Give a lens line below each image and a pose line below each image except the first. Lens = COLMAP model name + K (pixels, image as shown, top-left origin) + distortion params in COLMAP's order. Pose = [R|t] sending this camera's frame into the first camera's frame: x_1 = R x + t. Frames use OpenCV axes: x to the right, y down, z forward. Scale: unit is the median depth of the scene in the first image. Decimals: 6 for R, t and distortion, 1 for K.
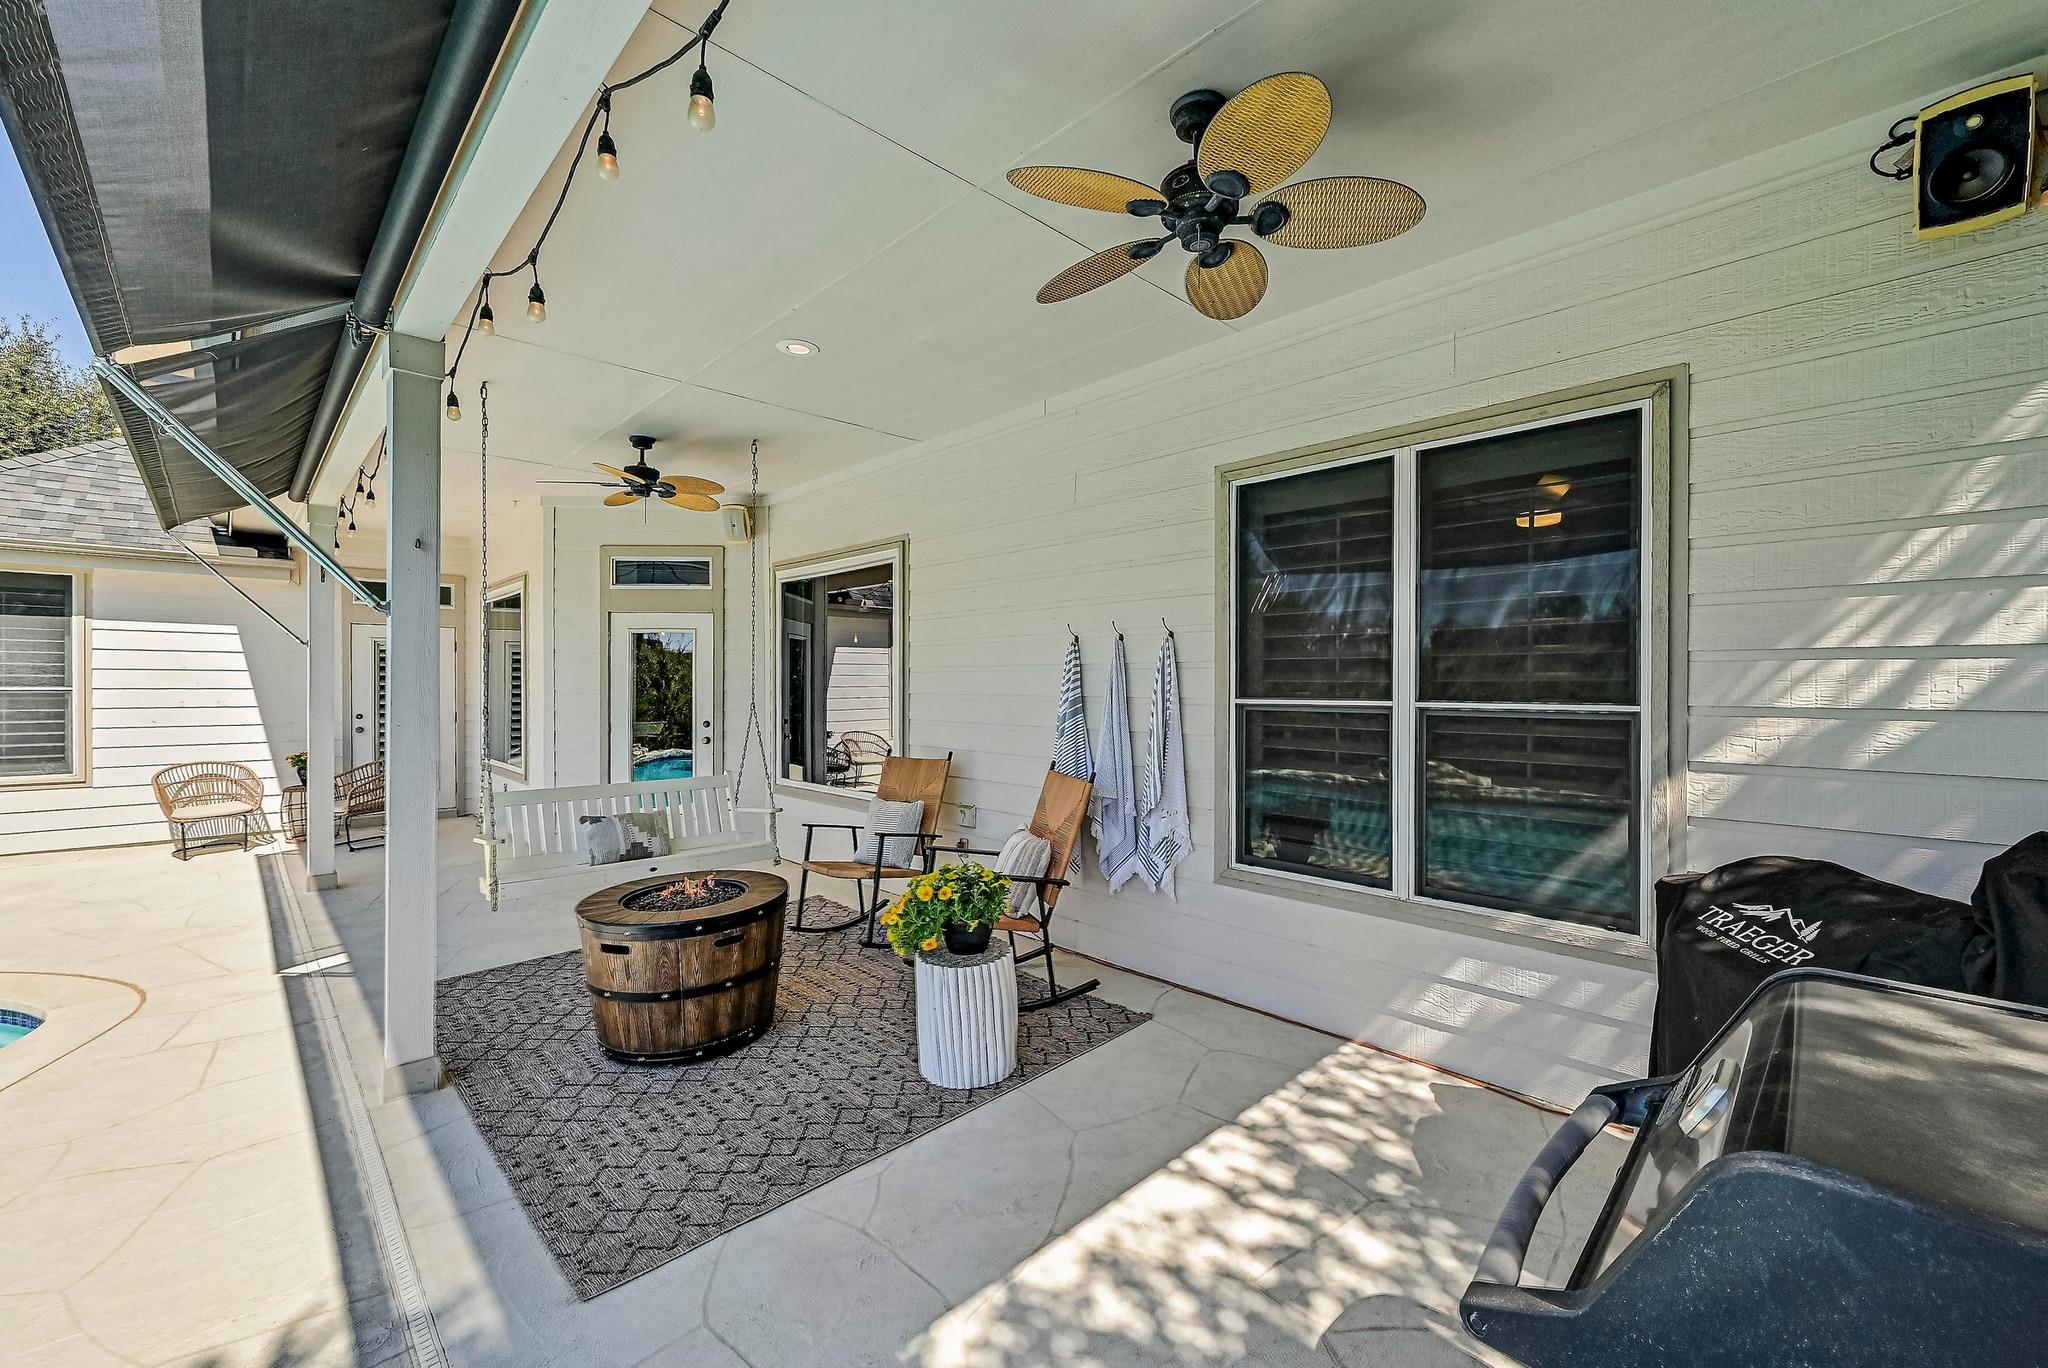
lens RADIAL K [[821.7, 0, 1028.7], [0, 821.7, 692.2], [0, 0, 1]] dist [-0.000461, -0.000718]
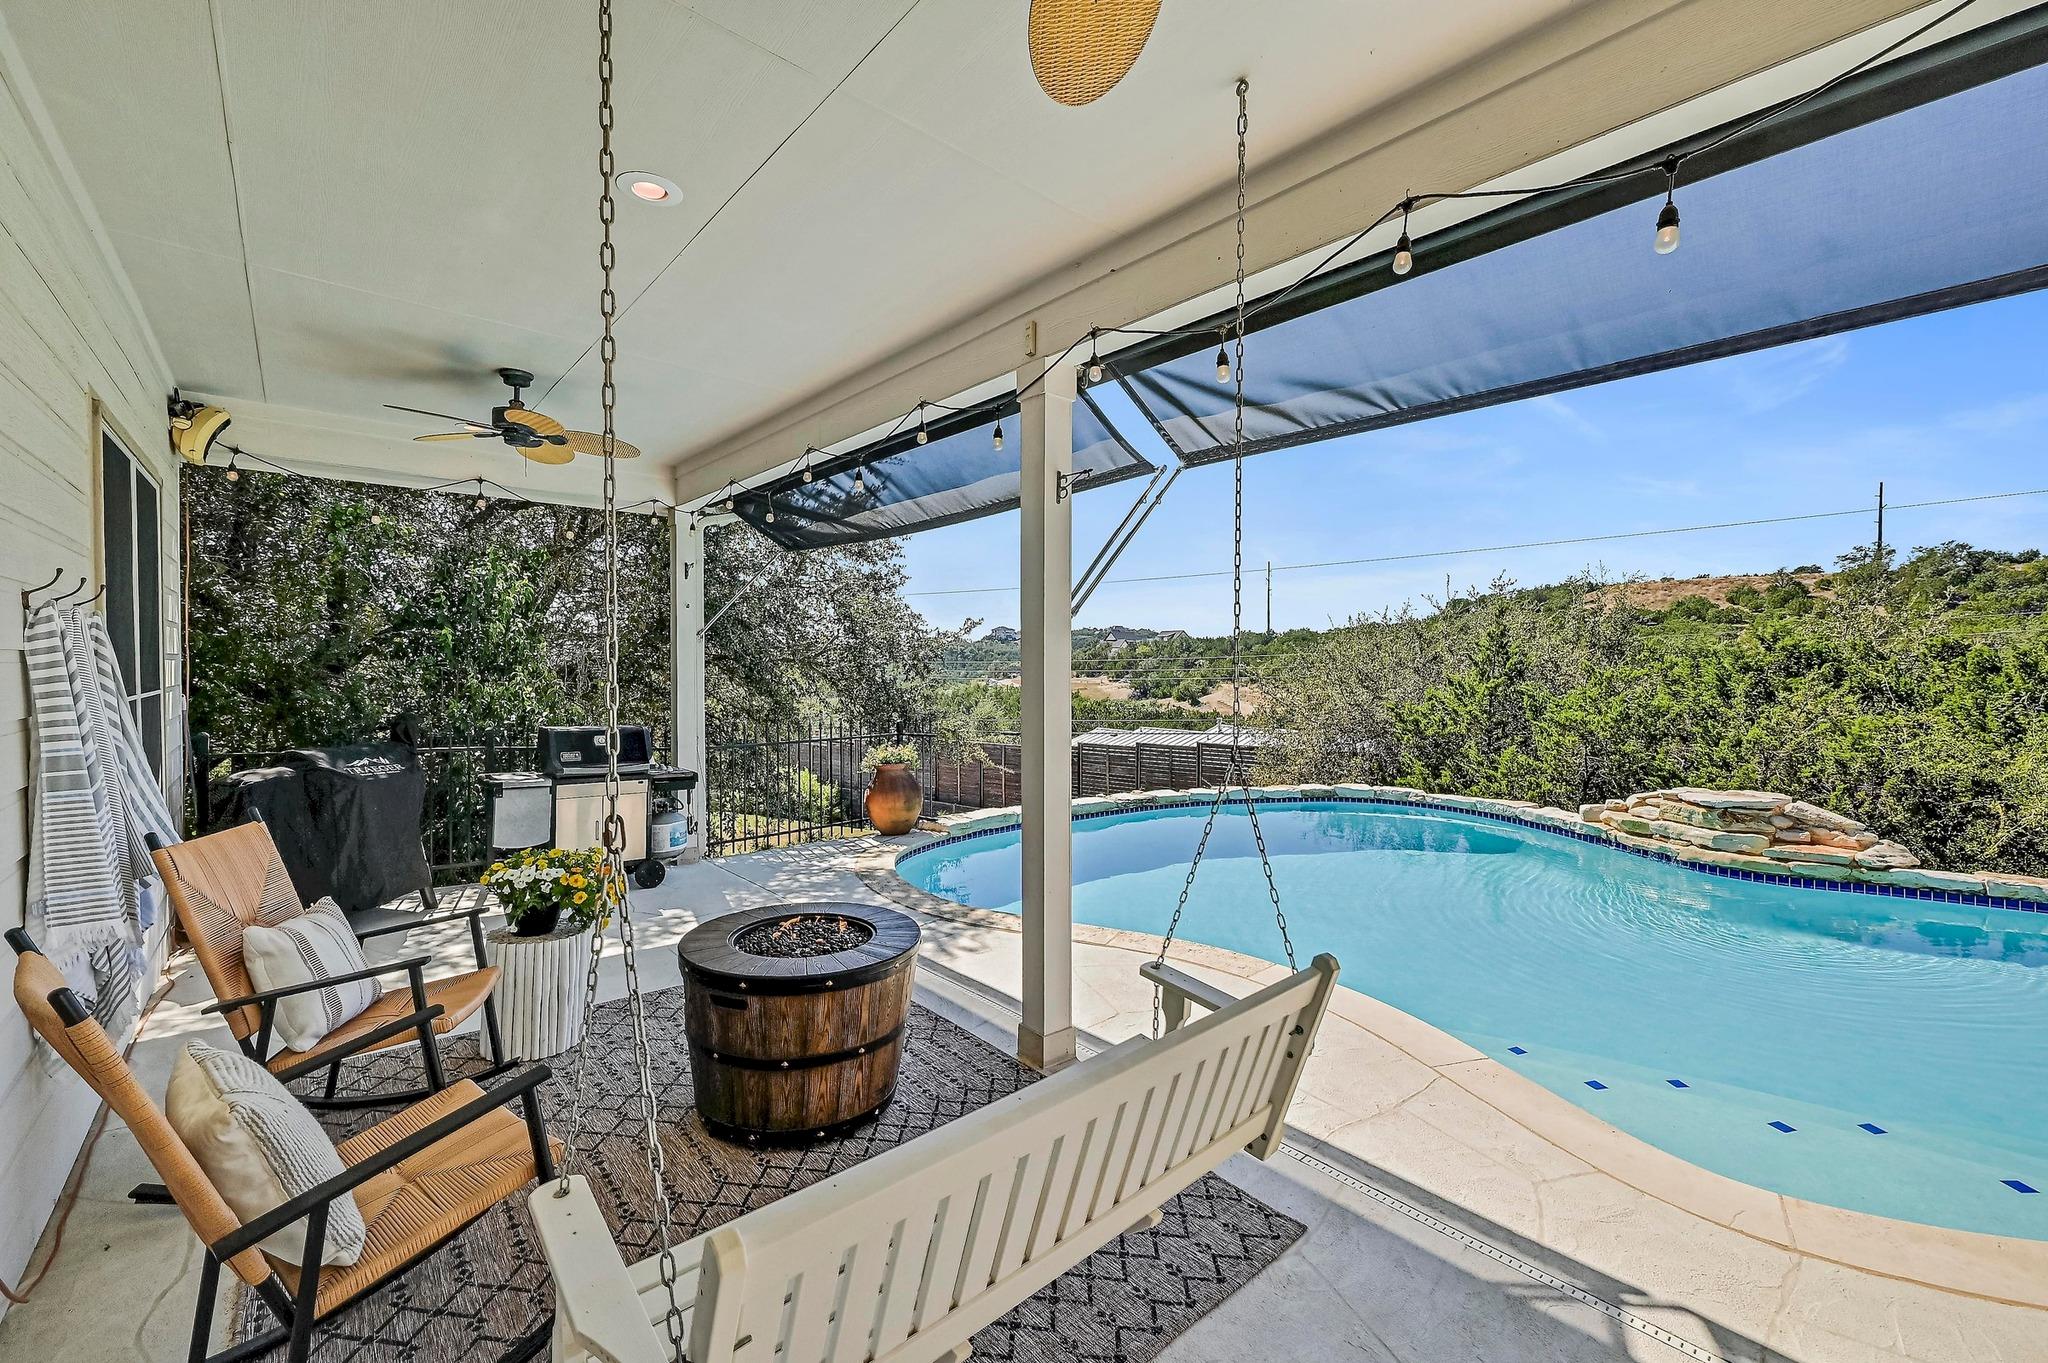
lens RADIAL K [[826.4, 0, 1048.7], [0, 826.4, 663.2], [0, 0, 1]] dist [-0.001294, -0.000538]
pose [[-0.999548, -0.007773, 0.029054, -0.375009], [-0.007349, 0.999865, 0.014672, -0.023554], [-0.029164, 0.014451, -0.999470, 0.994533]]
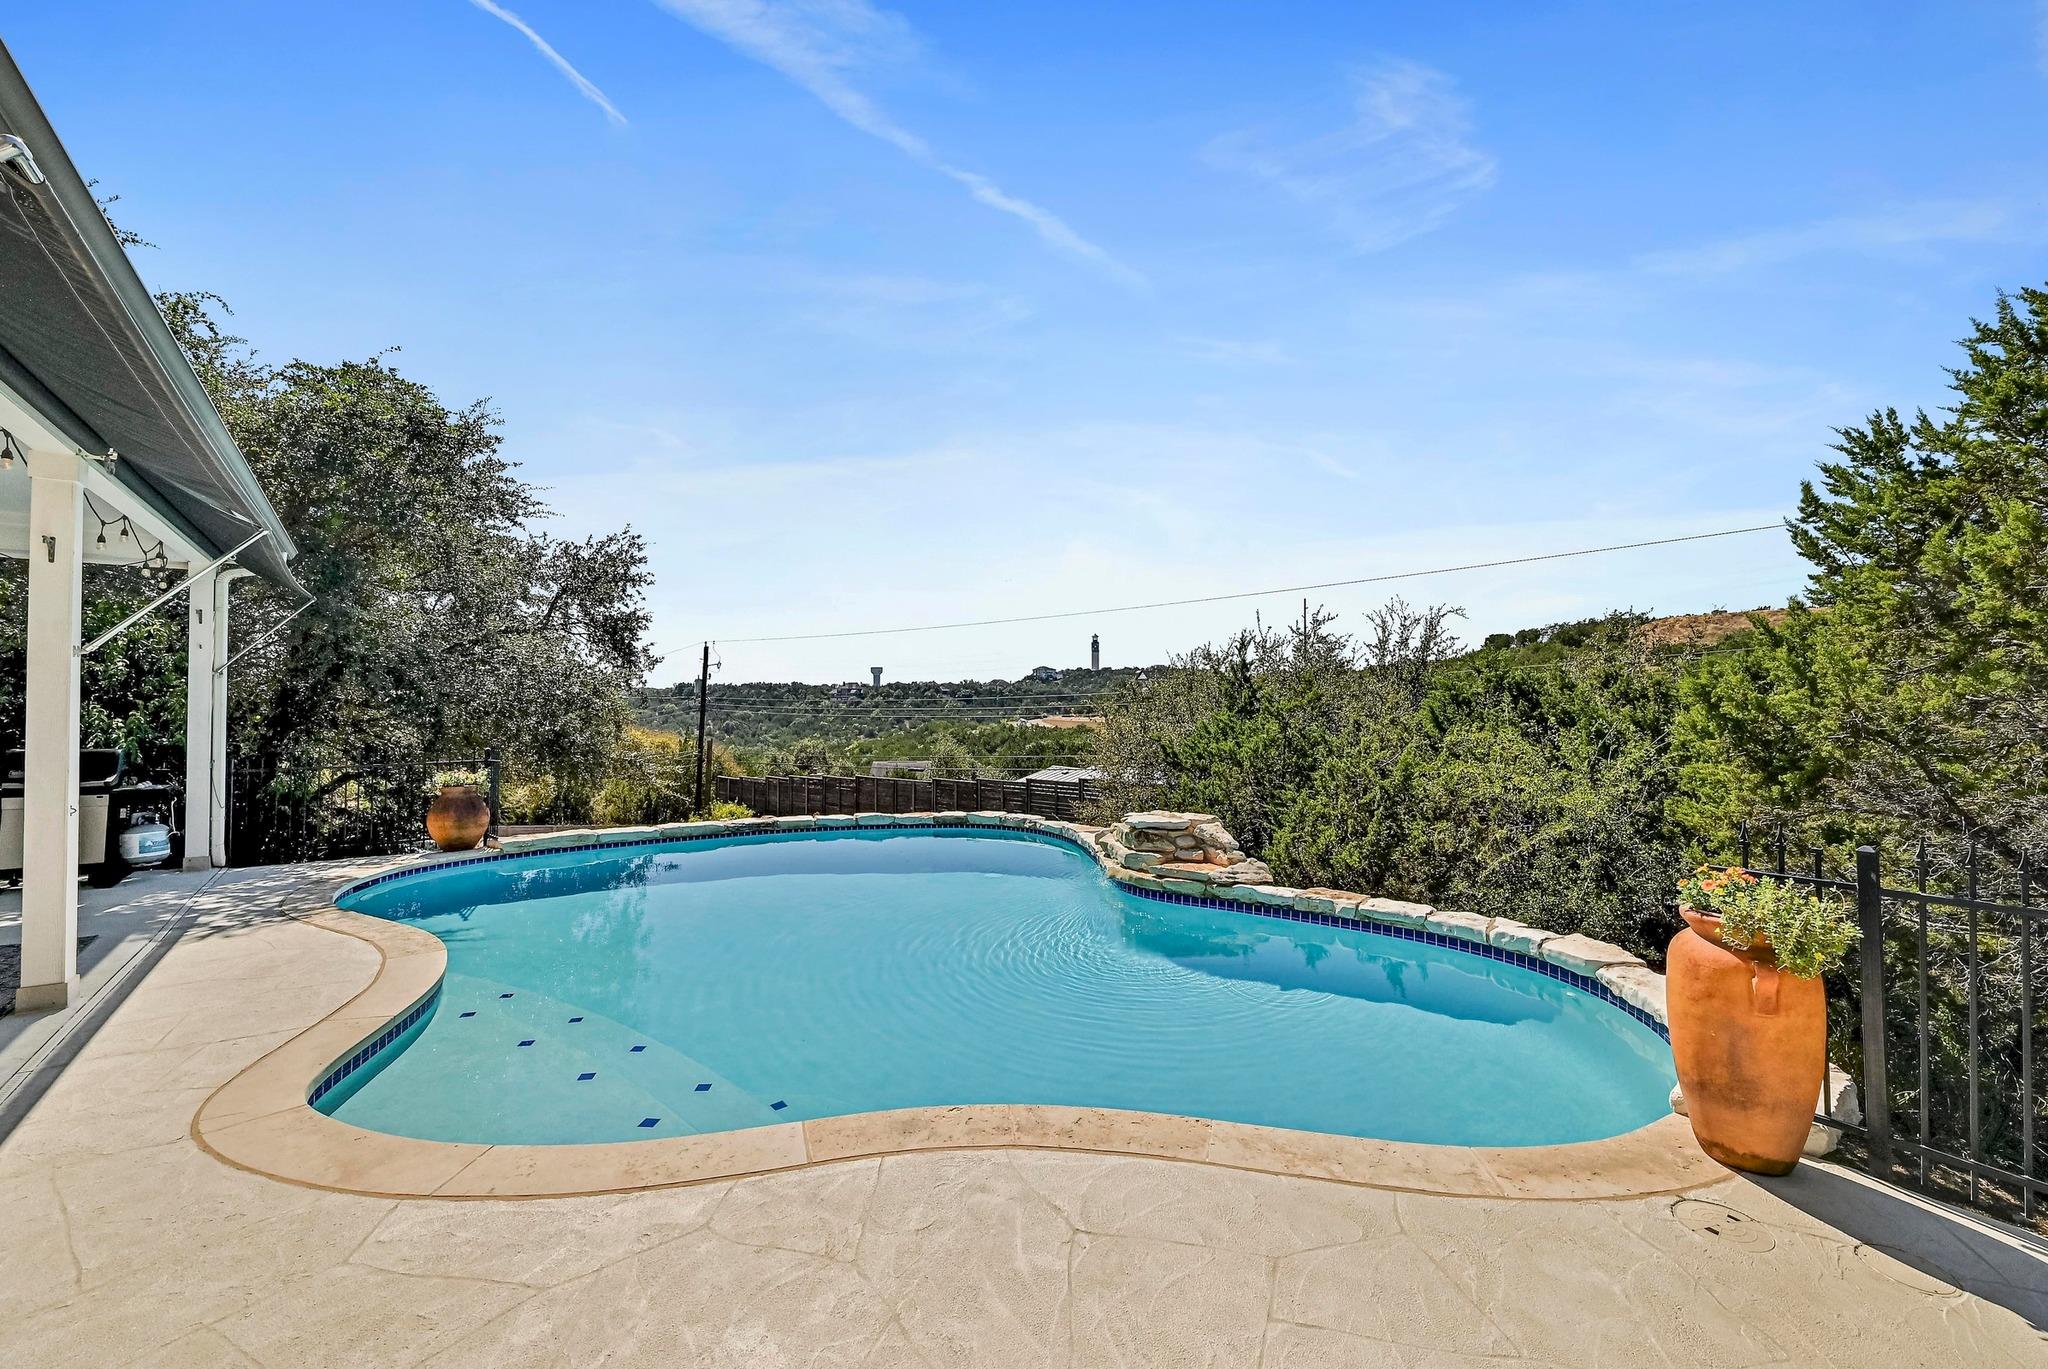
lens RADIAL K [[821.7, 0, 1032.7], [0, 821.7, 682.4], [0, 0, 1]] dist [-0.000461, -0.000718]
pose [[-0.995041, -0.000064, 0.099463, -1.183035], [-0.001109, 0.999945, -0.010453, -0.014850], [-0.099457, -0.010511, -0.994986, 1.039849]]
